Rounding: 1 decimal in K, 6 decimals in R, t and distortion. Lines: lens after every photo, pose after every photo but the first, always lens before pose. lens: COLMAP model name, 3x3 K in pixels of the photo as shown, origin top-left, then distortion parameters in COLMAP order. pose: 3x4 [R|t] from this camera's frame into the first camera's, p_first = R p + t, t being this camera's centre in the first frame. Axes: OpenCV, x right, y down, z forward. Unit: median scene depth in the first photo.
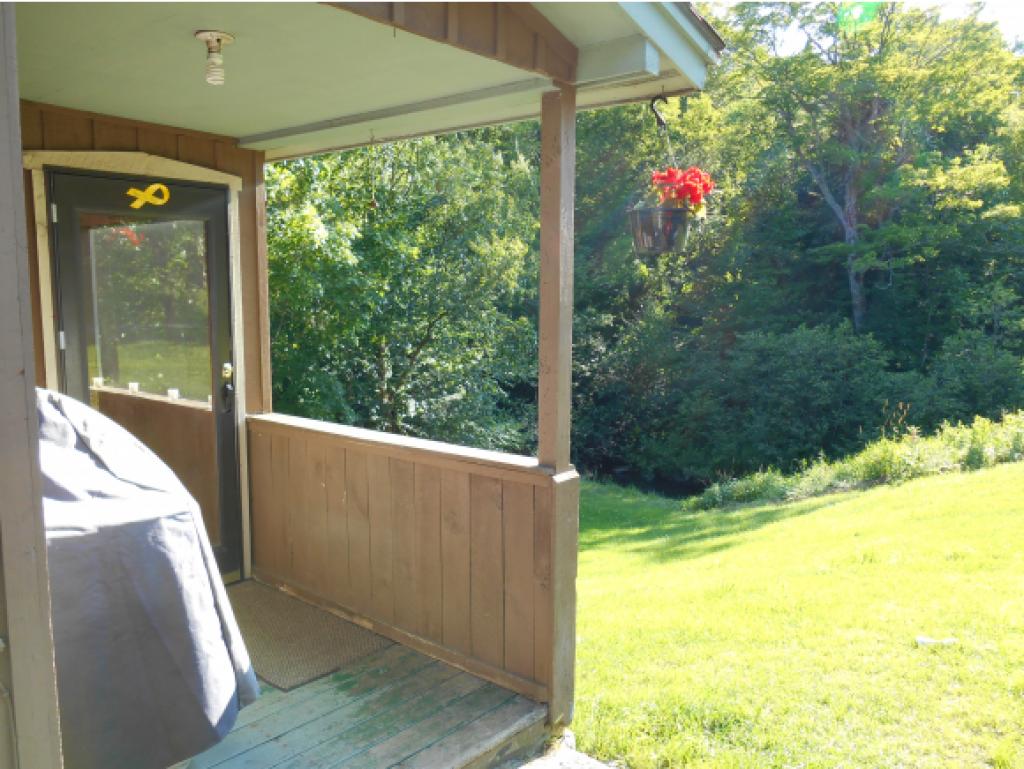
lens RADIAL K [[805.6, 0, 513.2], [0, 805.6, 378.5], [0, 0, 1]] dist [-0.016925, 0.012804]
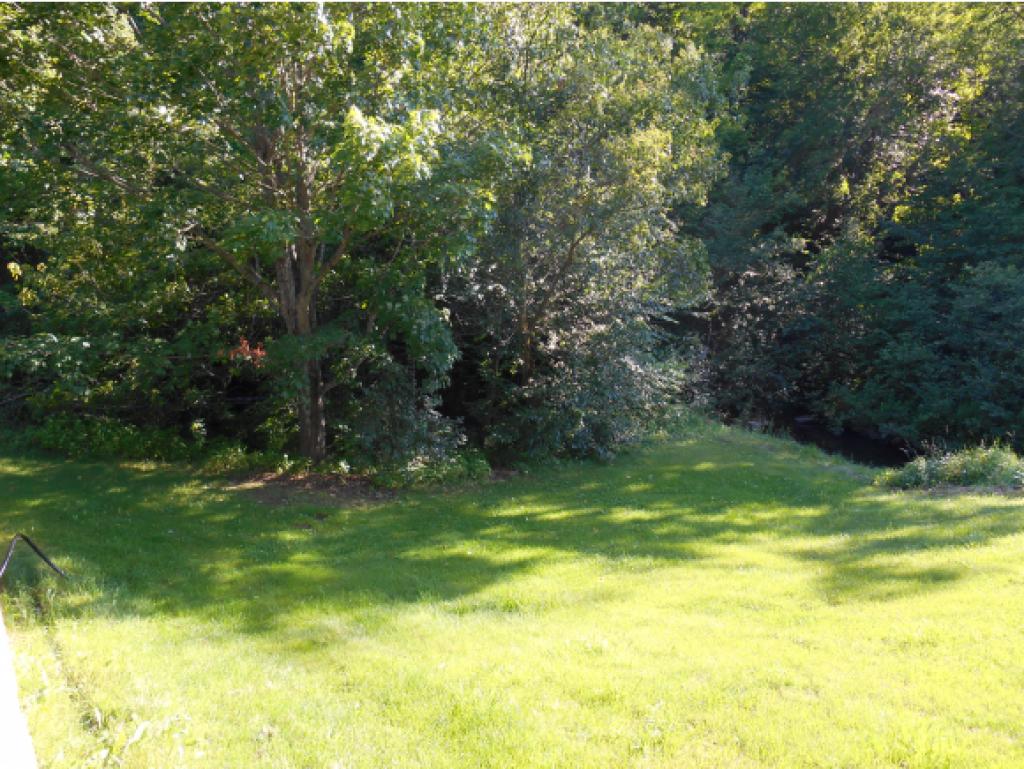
lens RADIAL K [[748.3, 0, 512.0], [0, 748.3, 384.5], [0, 0, 1]] dist [-0.041781, -0.002069]
pose [[0.965737, 0.059275, -0.252663, 0.032523], [-0.030097, 0.992579, 0.117822, -0.010378], [0.257771, -0.106181, 0.960354, 0.159970]]
